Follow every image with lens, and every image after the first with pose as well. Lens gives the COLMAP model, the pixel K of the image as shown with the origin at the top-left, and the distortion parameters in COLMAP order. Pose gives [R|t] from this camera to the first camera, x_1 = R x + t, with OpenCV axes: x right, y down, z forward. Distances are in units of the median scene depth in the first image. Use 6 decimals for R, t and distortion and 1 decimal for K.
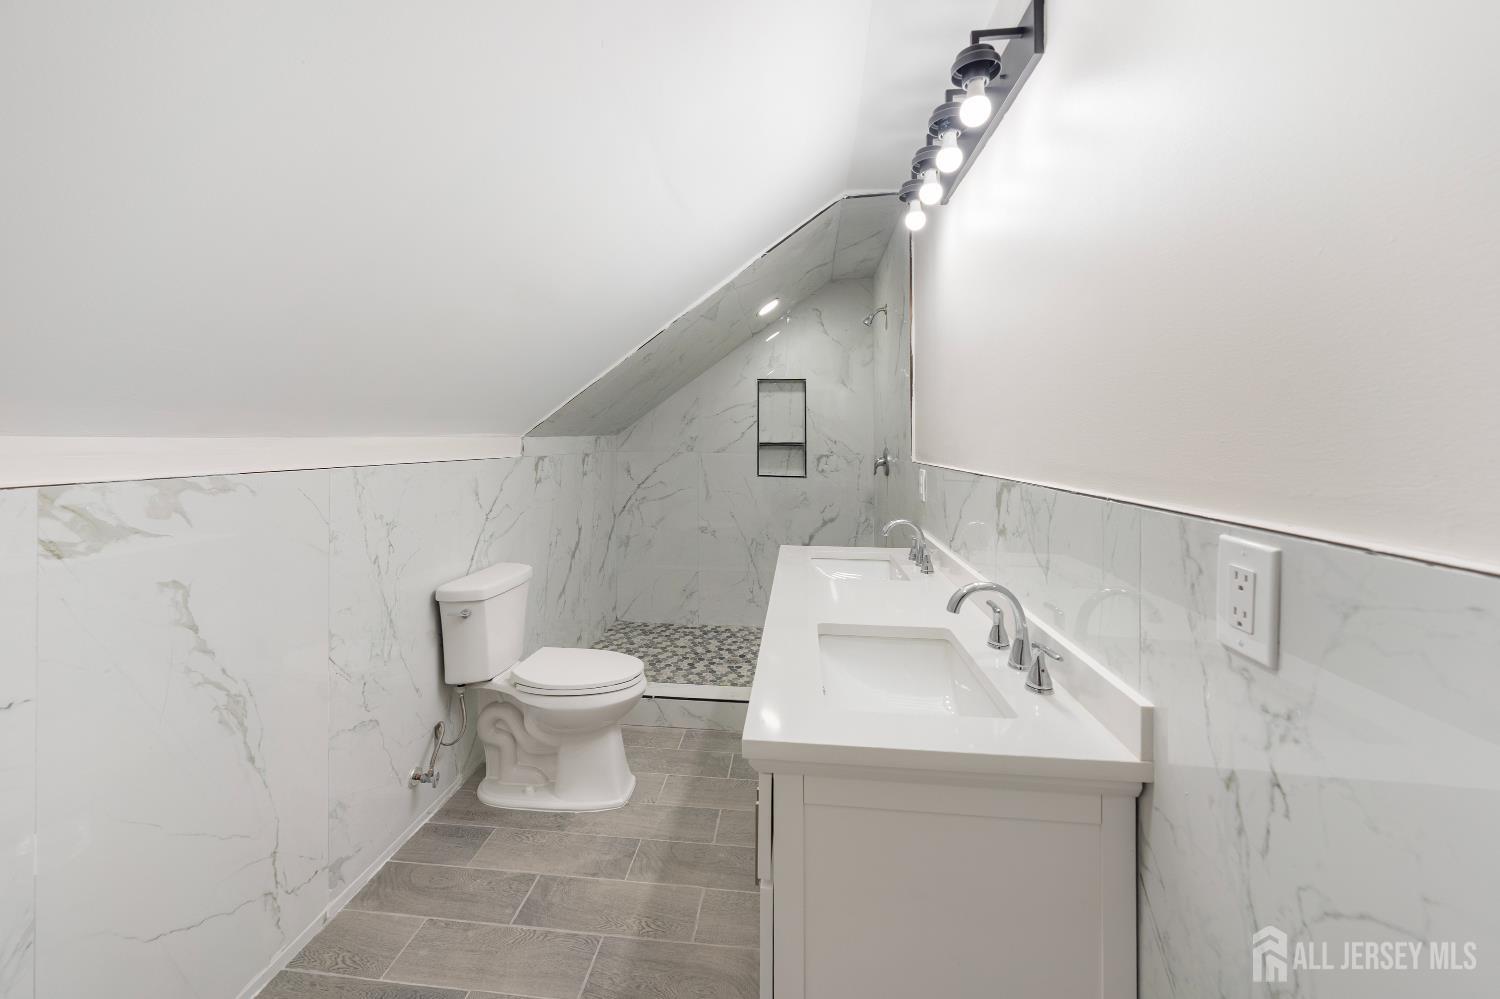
lens RADIAL K [[528.9, 0, 749.2], [0, 528.9, 432.7], [0, 0, 1]] dist [0.000725, -0.000088]
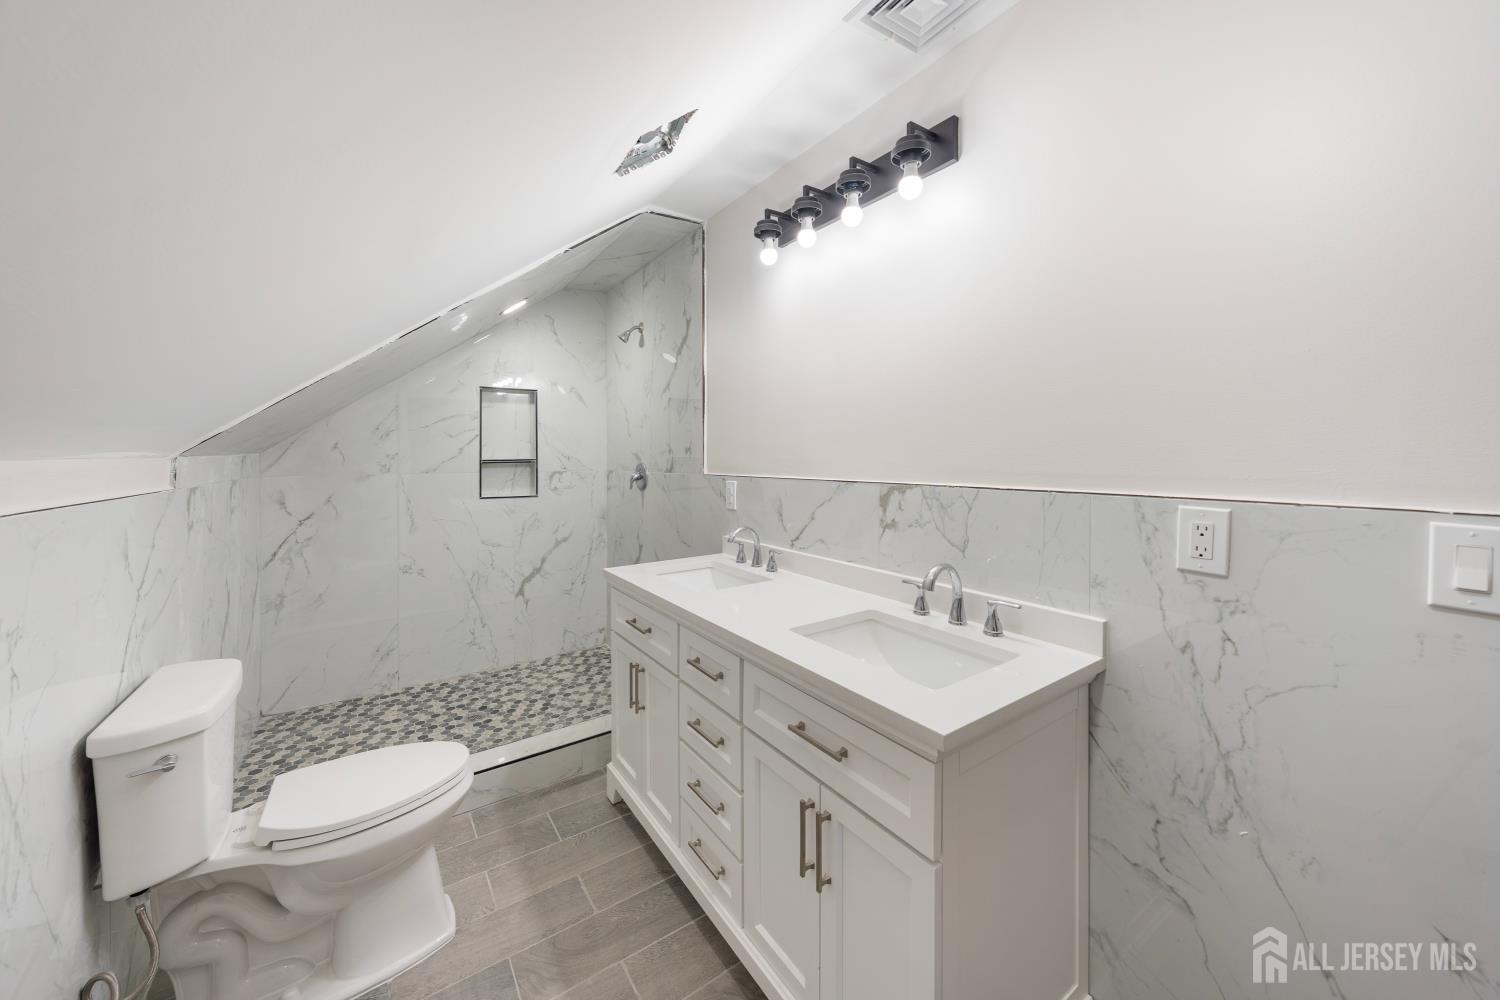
lens RADIAL K [[521.3, 0, 705.3], [0, 521.3, 453.6], [0, 0, 1]] dist [-0.002552, -0.000174]
pose [[0.789938, -0.011250, 0.613084, -0.262934], [0.004690, 0.999913, 0.012306, -0.000528], [-0.613169, -0.006846, 0.789922, 0.121203]]
